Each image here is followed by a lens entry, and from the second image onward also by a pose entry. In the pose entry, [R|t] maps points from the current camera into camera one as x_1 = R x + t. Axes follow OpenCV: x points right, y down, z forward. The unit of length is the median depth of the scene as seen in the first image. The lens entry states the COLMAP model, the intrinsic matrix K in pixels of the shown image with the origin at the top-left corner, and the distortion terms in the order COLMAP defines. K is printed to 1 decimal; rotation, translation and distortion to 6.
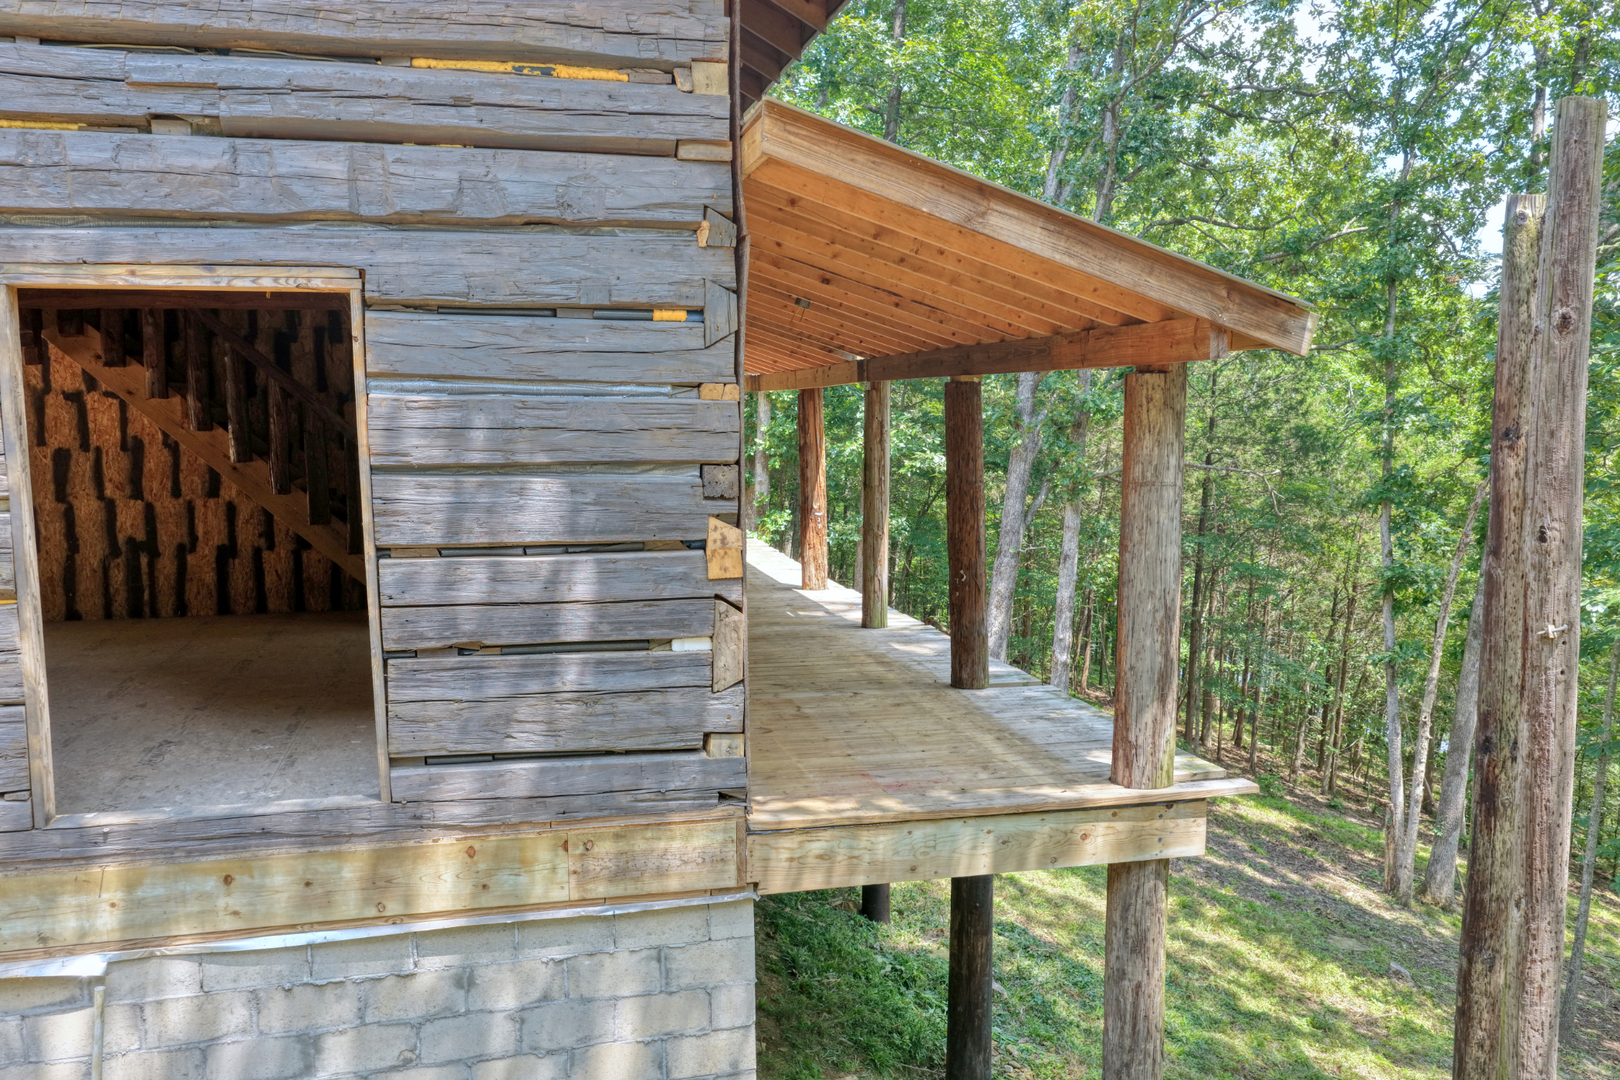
lens RADIAL K [[1352.6, 0, 812.3], [0, 1352.6, 542.8], [0, 0, 1]] dist [-0.016549, 0.046762]
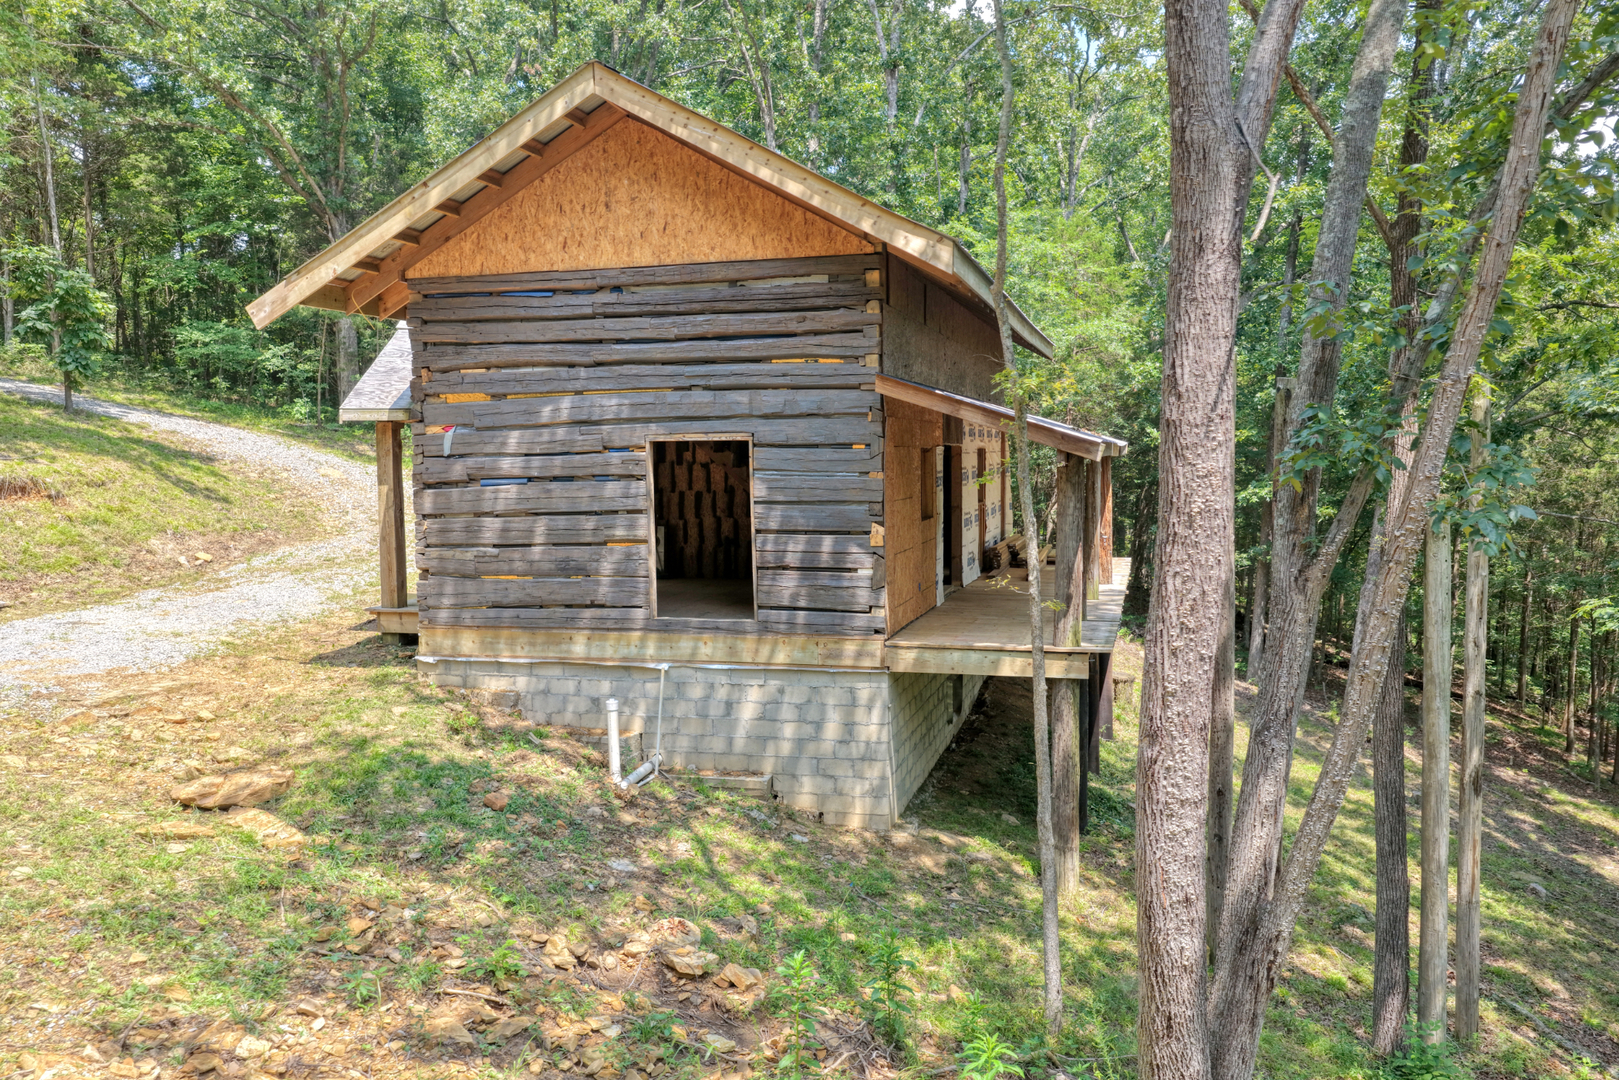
lens RADIAL K [[1351.8, 0, 810.7], [0, 1351.8, 547.5], [0, 0, 1]] dist [-0.016549, 0.046762]
pose [[0.886826, 0.032437, -0.460963, 0.807523], [-0.044795, 0.998870, -0.015892, 0.059806], [0.459927, 0.034743, 0.887277, -1.084583]]
